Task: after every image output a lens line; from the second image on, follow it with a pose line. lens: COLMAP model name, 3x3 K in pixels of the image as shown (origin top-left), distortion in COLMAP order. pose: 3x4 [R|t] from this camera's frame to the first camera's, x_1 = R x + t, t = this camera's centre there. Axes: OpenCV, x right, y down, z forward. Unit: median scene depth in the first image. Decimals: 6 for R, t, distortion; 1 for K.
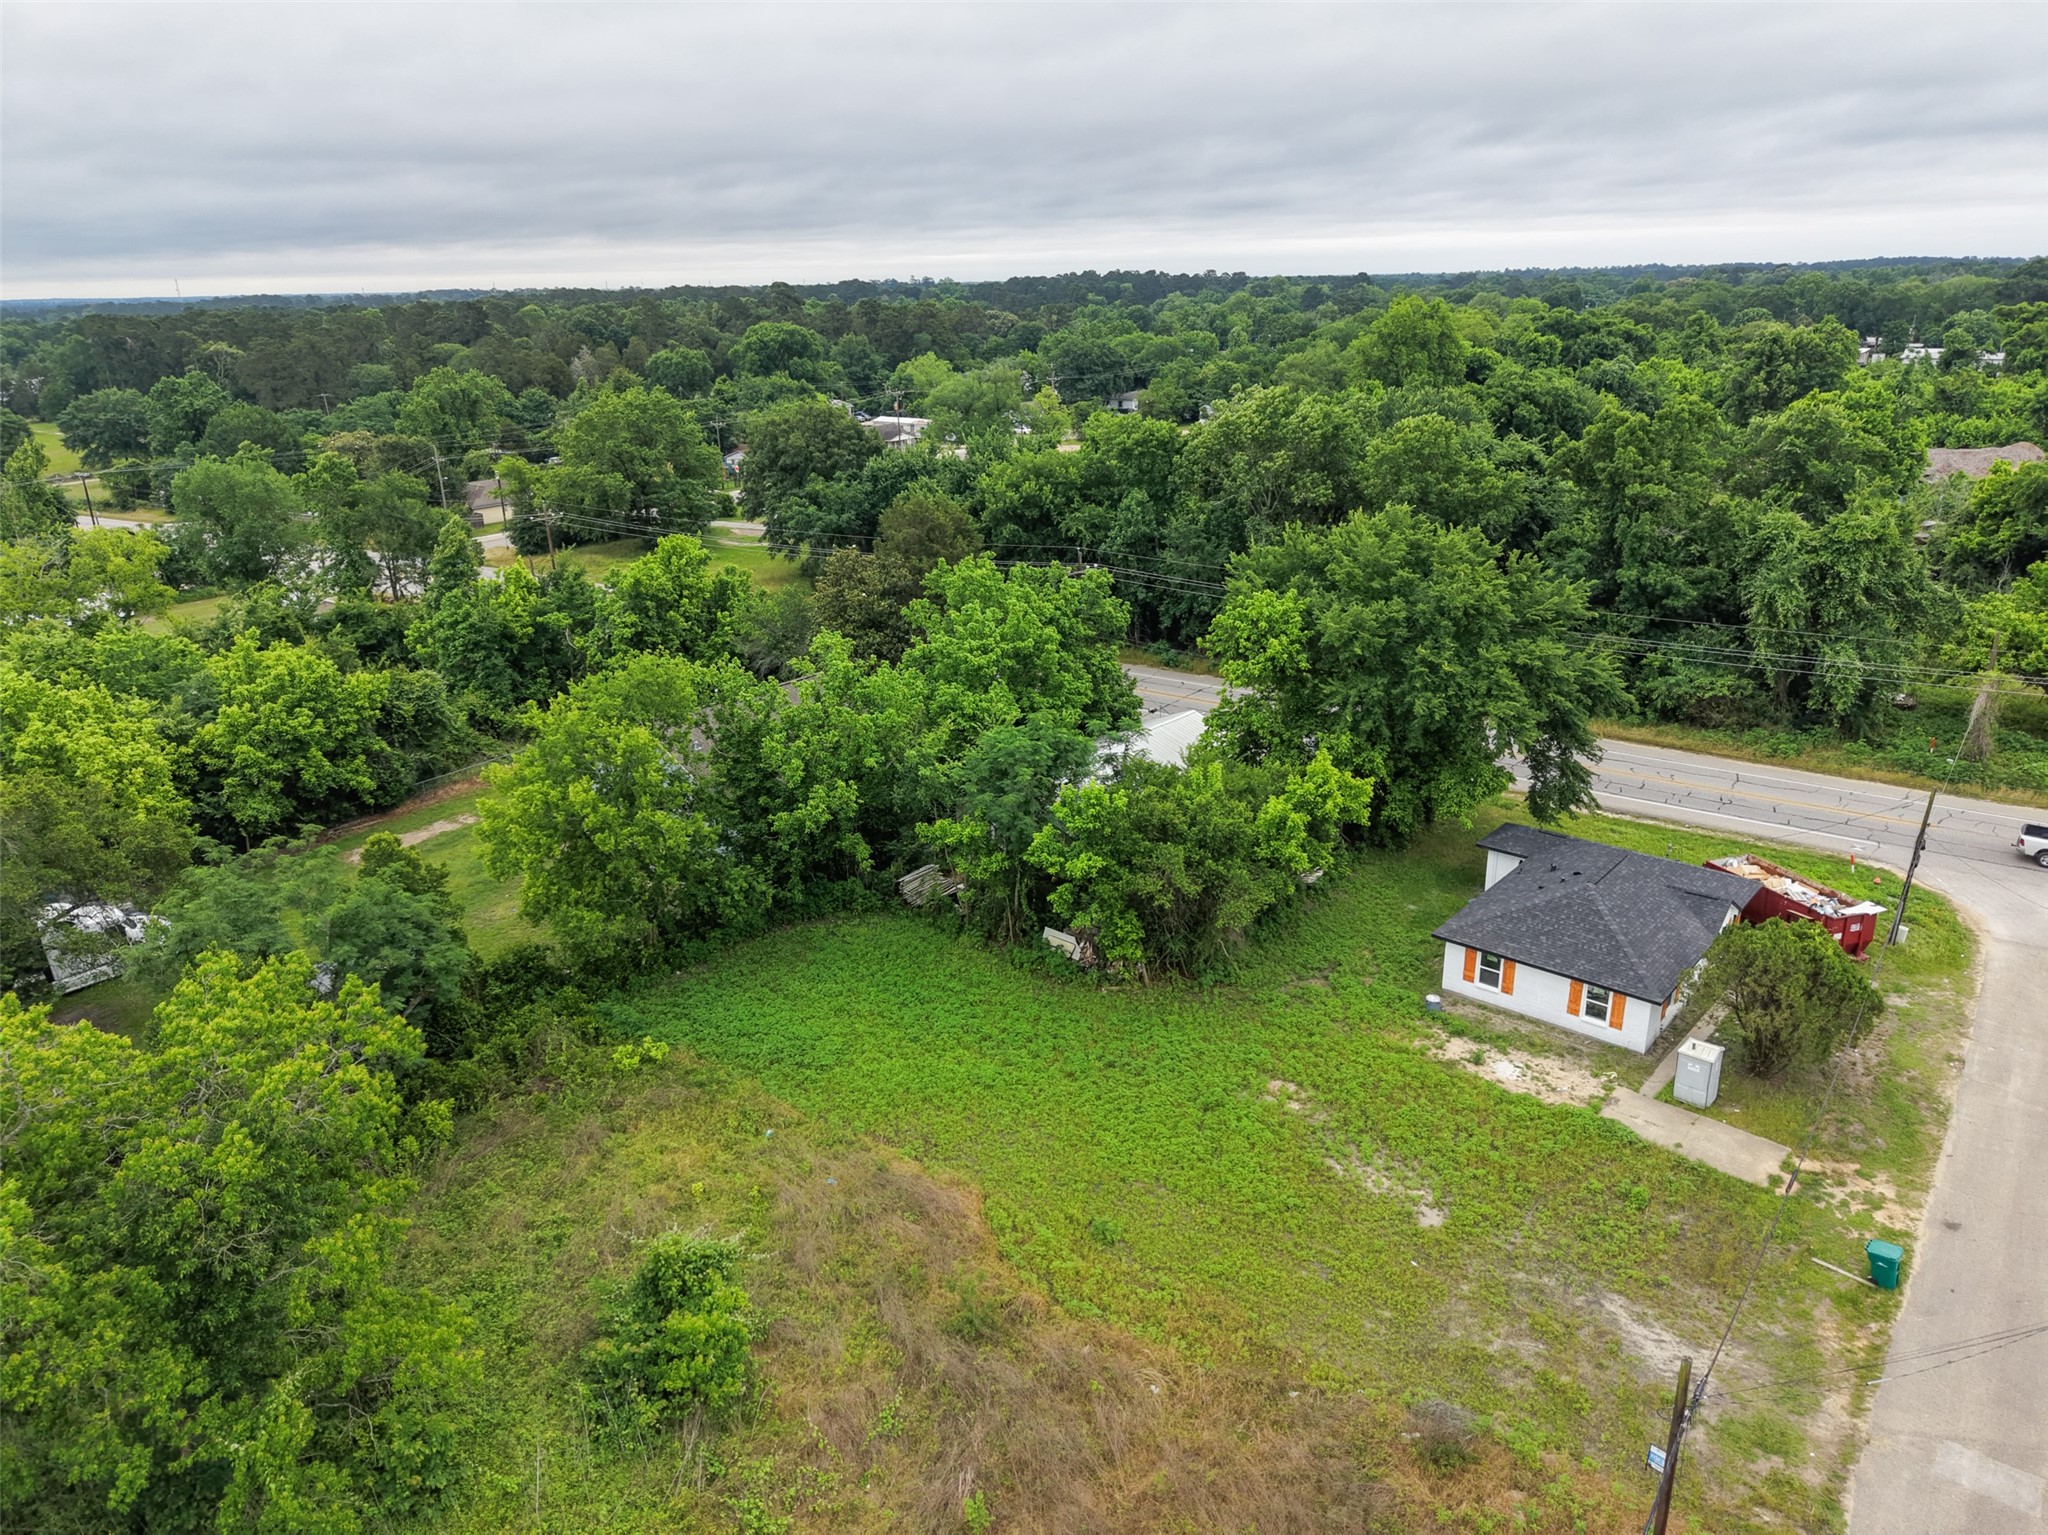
lens RADIAL K [[1367.7, 0, 1028.3], [0, 1367.7, 761.5], [0, 0, 1]] dist [0.026732, -0.027084]
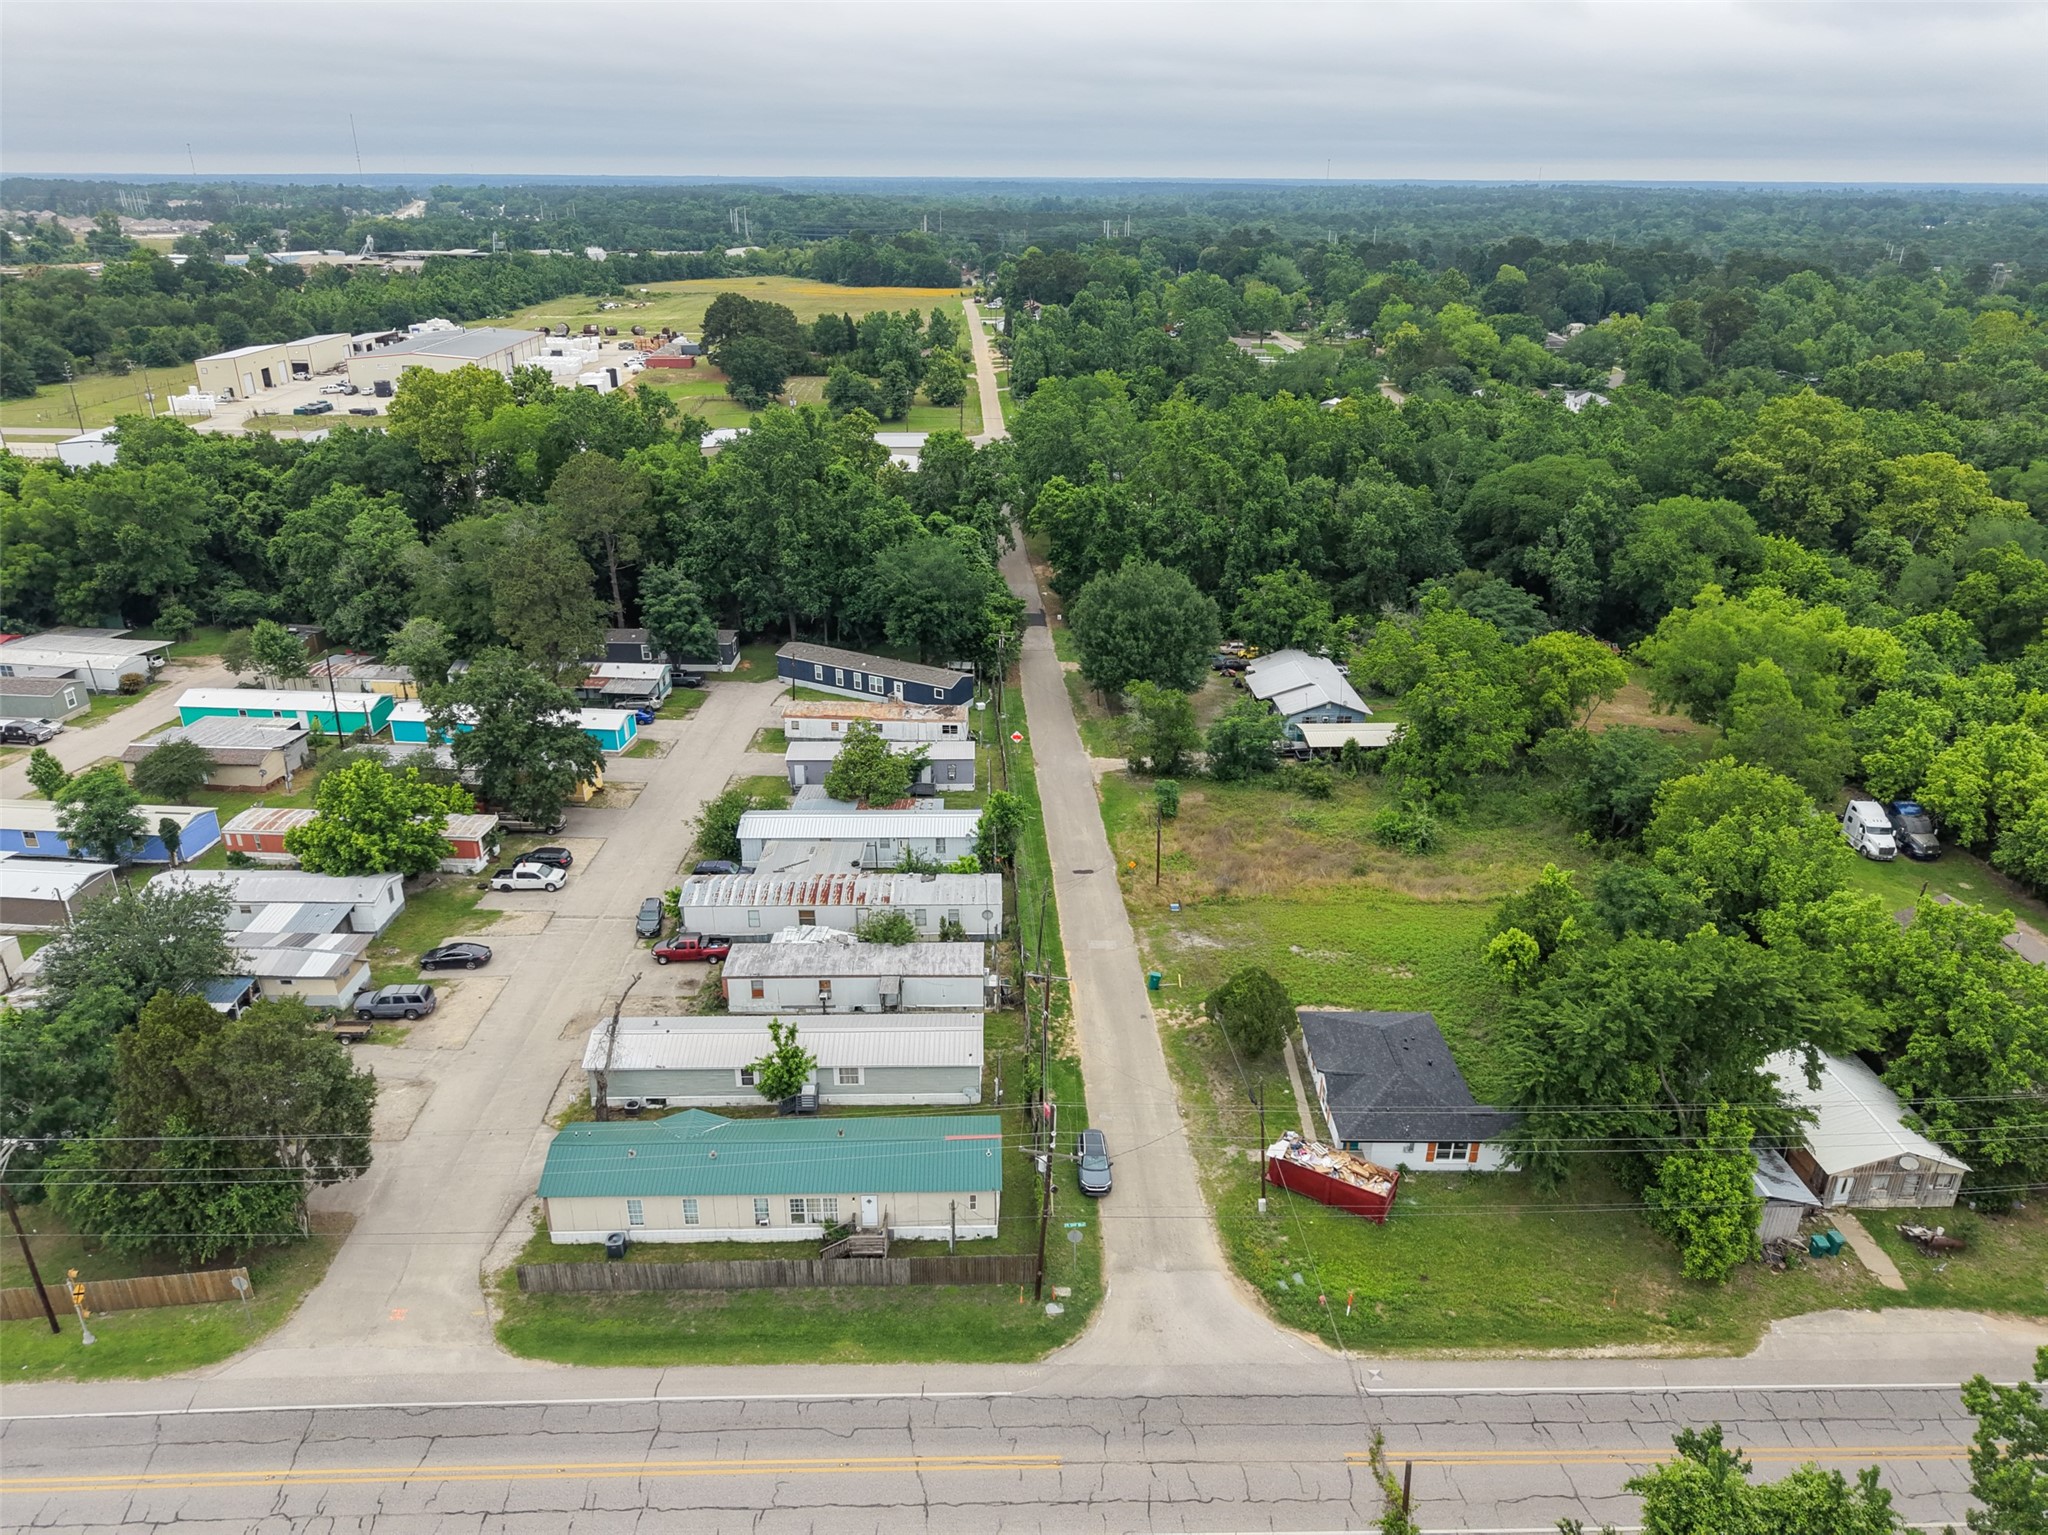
lens RADIAL K [[1367.7, 0, 1026.3], [0, 1367.7, 774.3], [0, 0, 1]] dist [0.026732, -0.027084]
pose [[-0.753427, 0.276833, -0.596415, 1.521850], [-0.211292, 0.757013, 0.618294, -0.983104], [0.622658, 0.591857, -0.511861, 1.329967]]
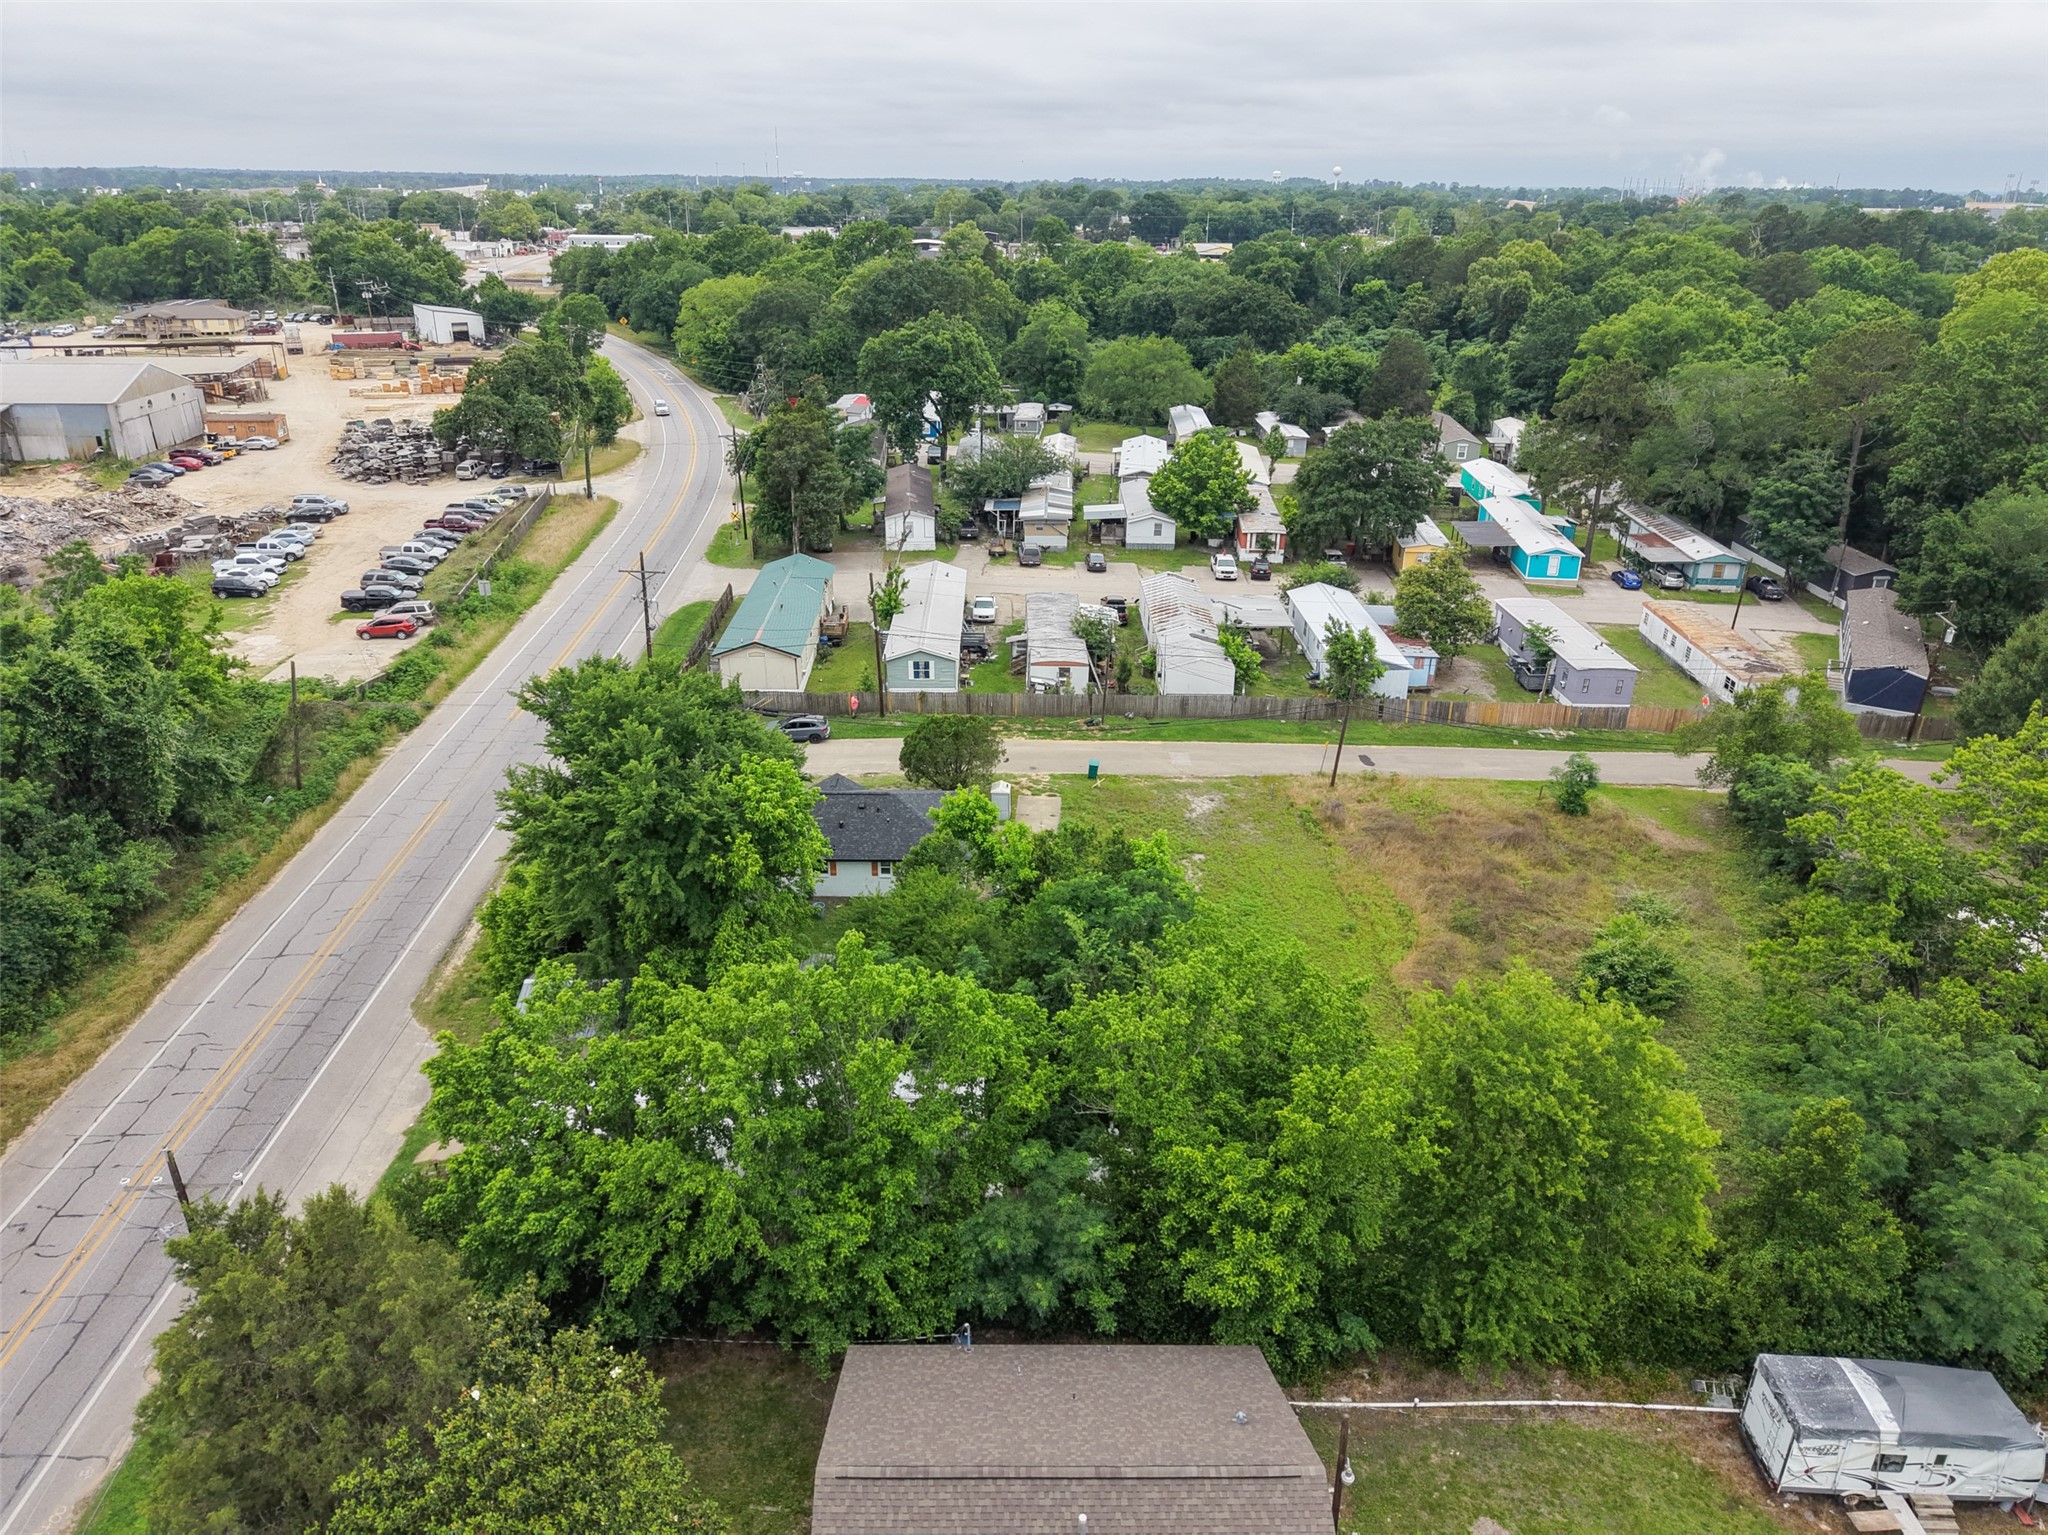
lens RADIAL K [[1367.7, 0, 1022.9], [0, 1367.7, 772.6], [0, 0, 1]] dist [0.026732, -0.027084]
pose [[-0.653769, -0.289953, 0.698938, -0.596271], [0.254382, 0.785698, 0.563887, -0.635527], [-0.712655, 0.546449, -0.439906, 1.439782]]
